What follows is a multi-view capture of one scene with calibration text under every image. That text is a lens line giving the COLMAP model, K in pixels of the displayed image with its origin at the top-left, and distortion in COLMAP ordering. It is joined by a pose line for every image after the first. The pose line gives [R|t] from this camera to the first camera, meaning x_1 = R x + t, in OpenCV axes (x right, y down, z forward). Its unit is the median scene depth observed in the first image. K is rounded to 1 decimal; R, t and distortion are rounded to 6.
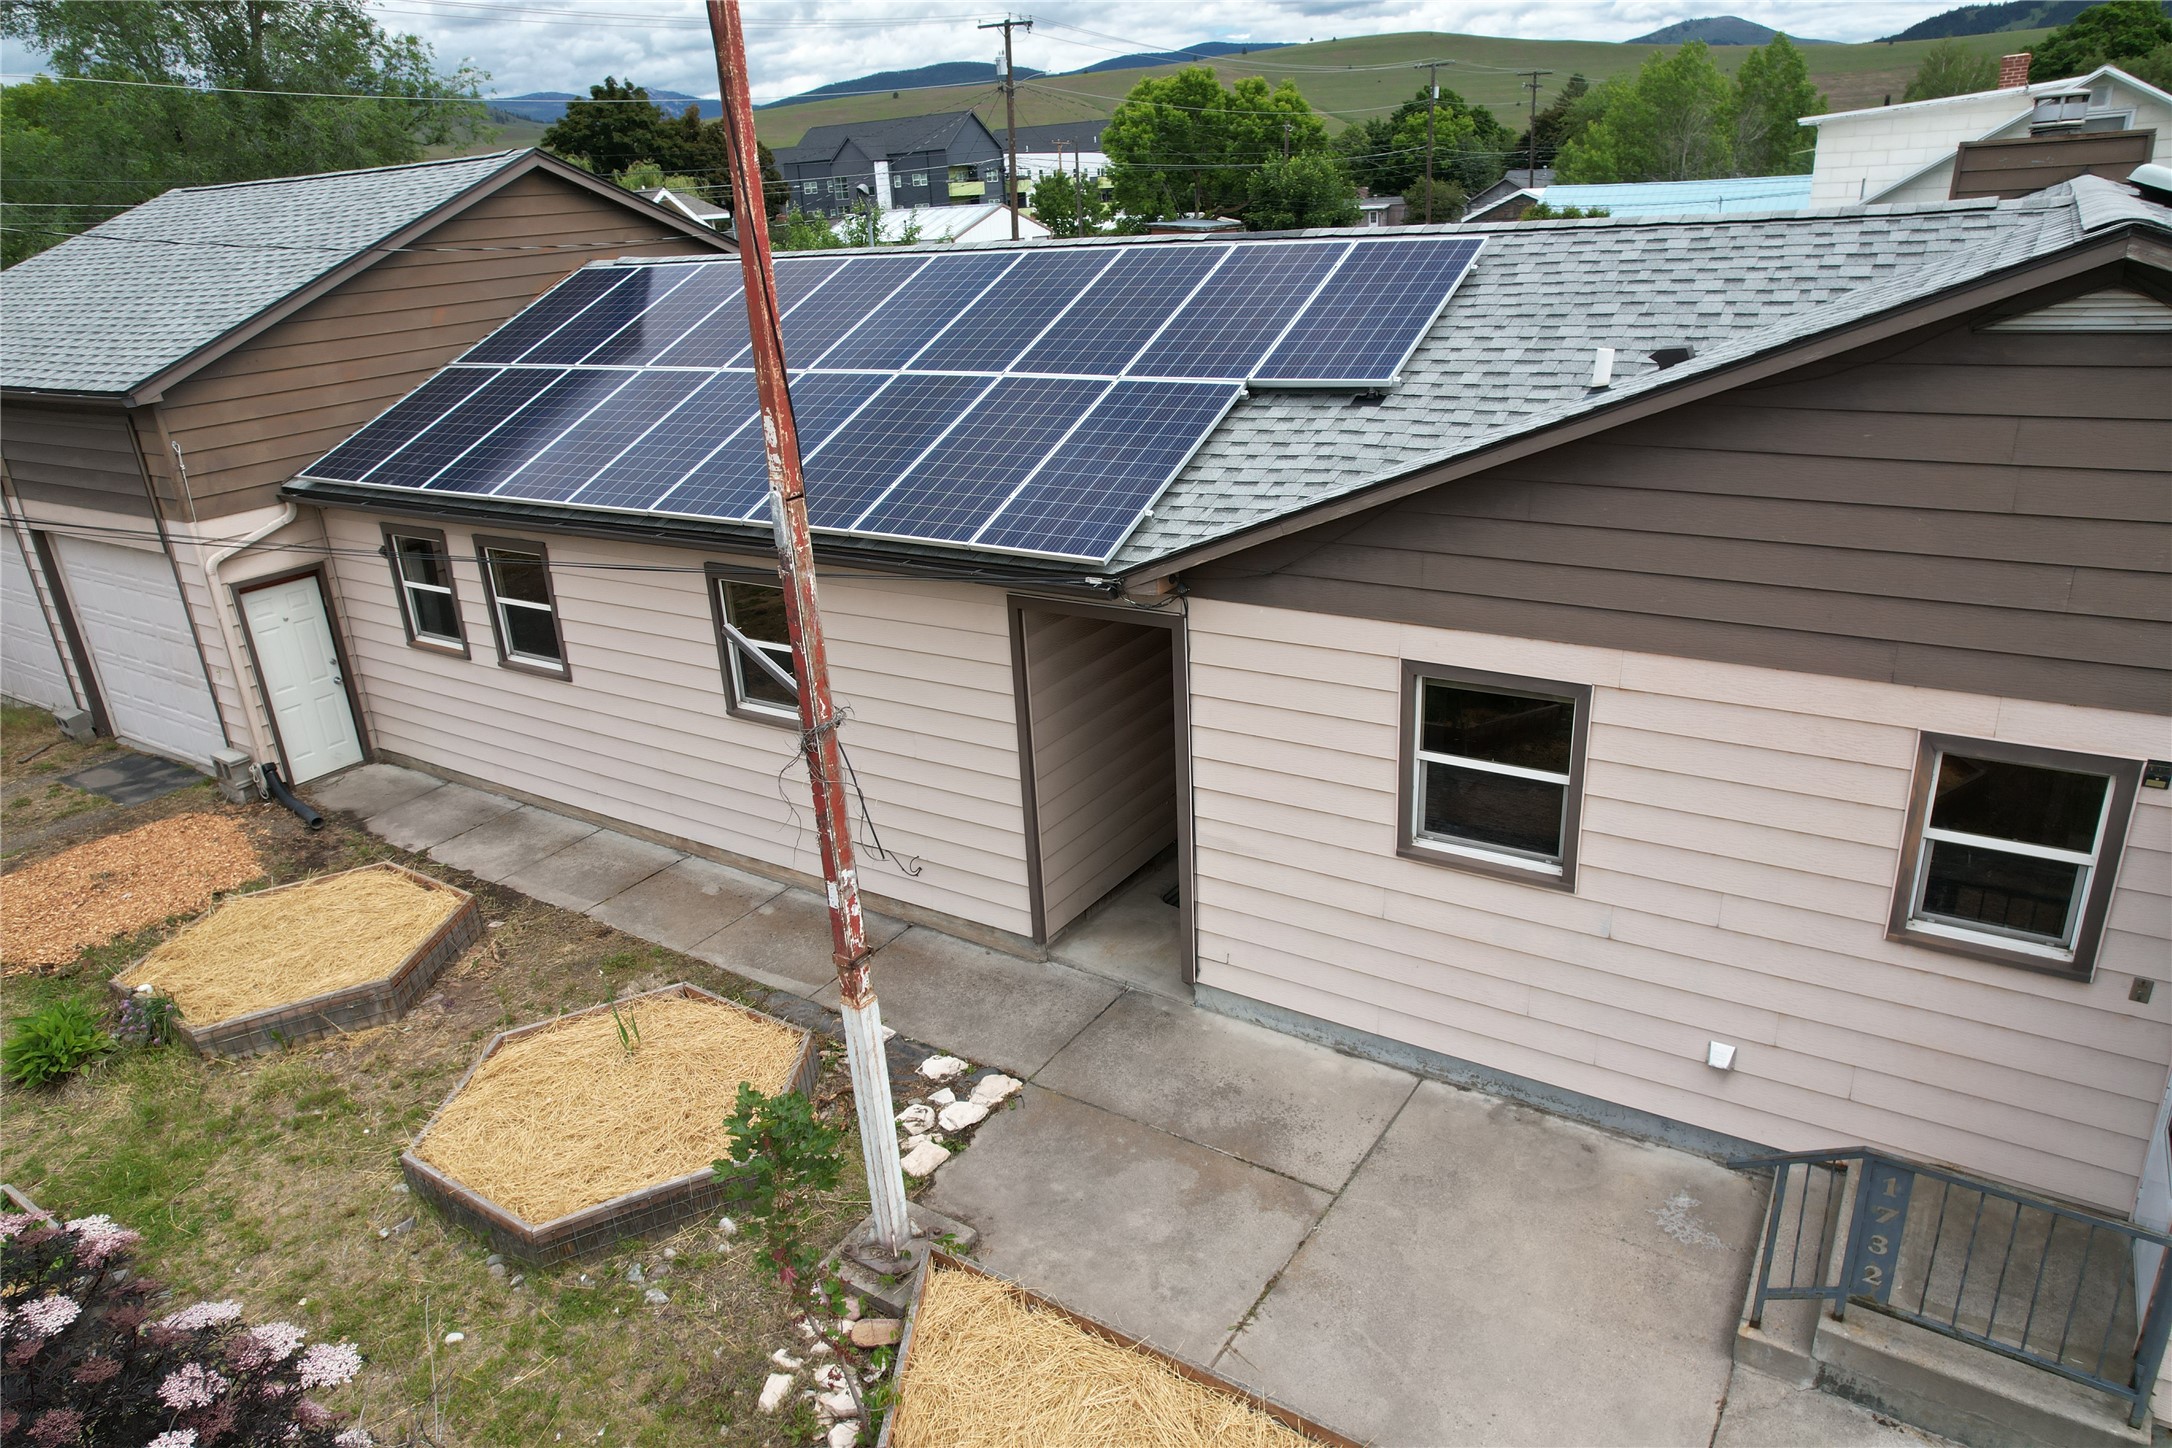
lens RADIAL K [[1390.8, 0, 1094.8], [0, 1390.8, 737.1], [0, 0, 1]] dist [-0.079530, 0.071544]
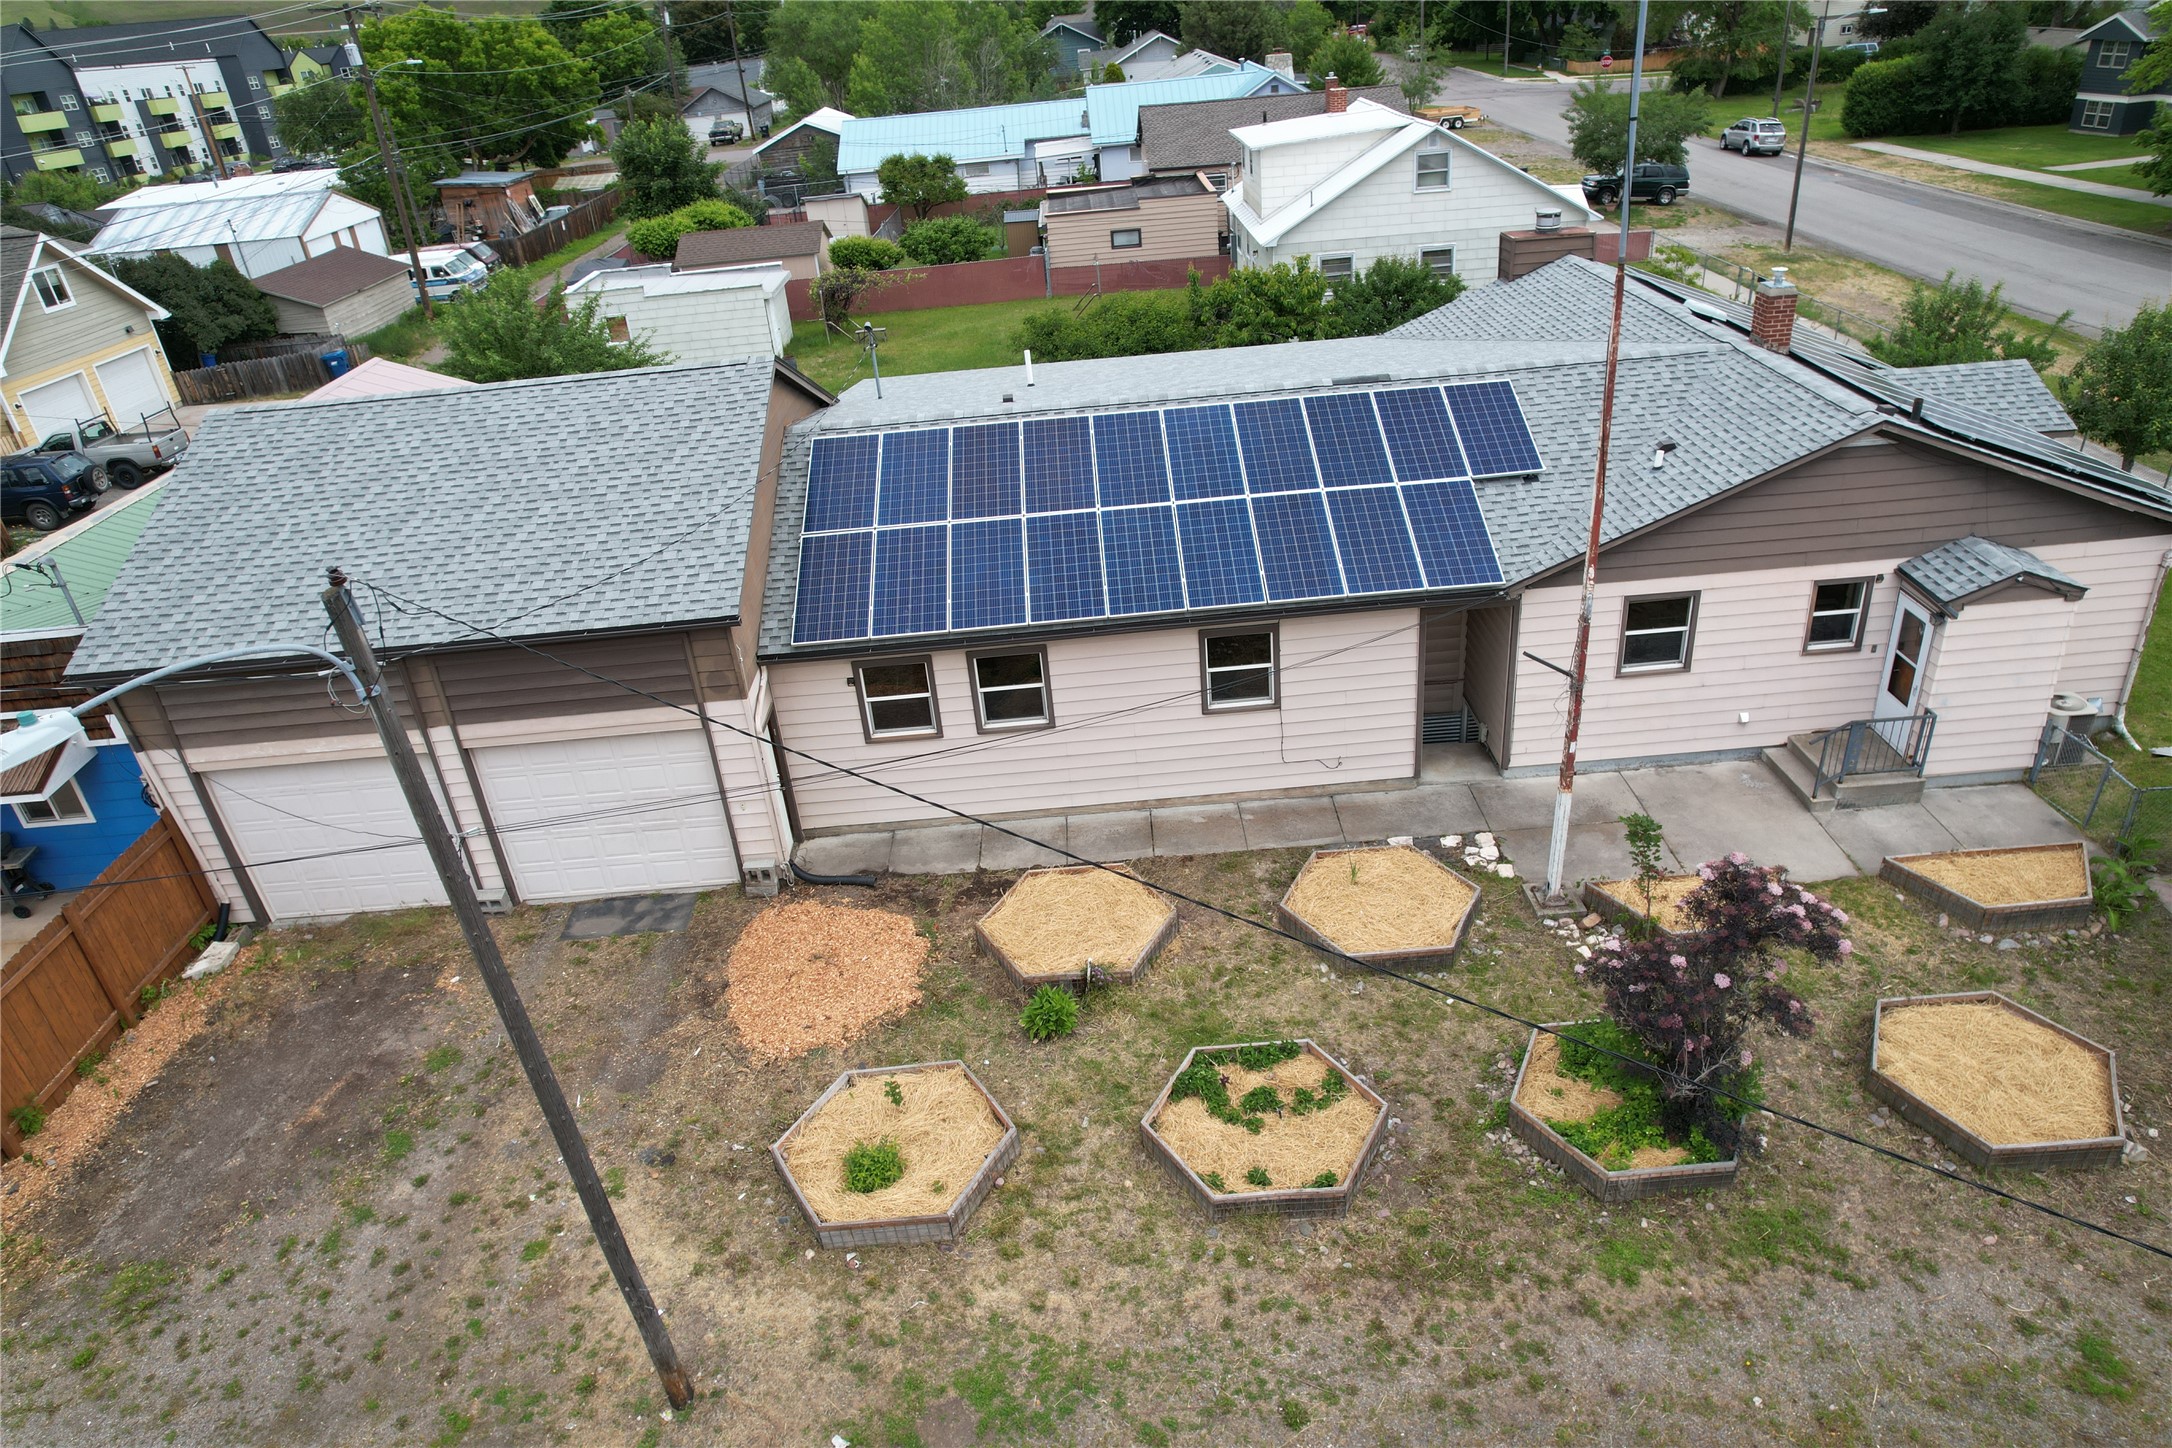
lens RADIAL K [[1390.8, 0, 1094.8], [0, 1390.8, 737.1], [0, 0, 1]] dist [-0.079530, 0.071544]
pose [[0.819484, -0.286801, 0.496176, -1.046534], [0.241603, 0.957965, 0.154695, -0.242888], [-0.519686, -0.006892, 0.854329, -0.323926]]
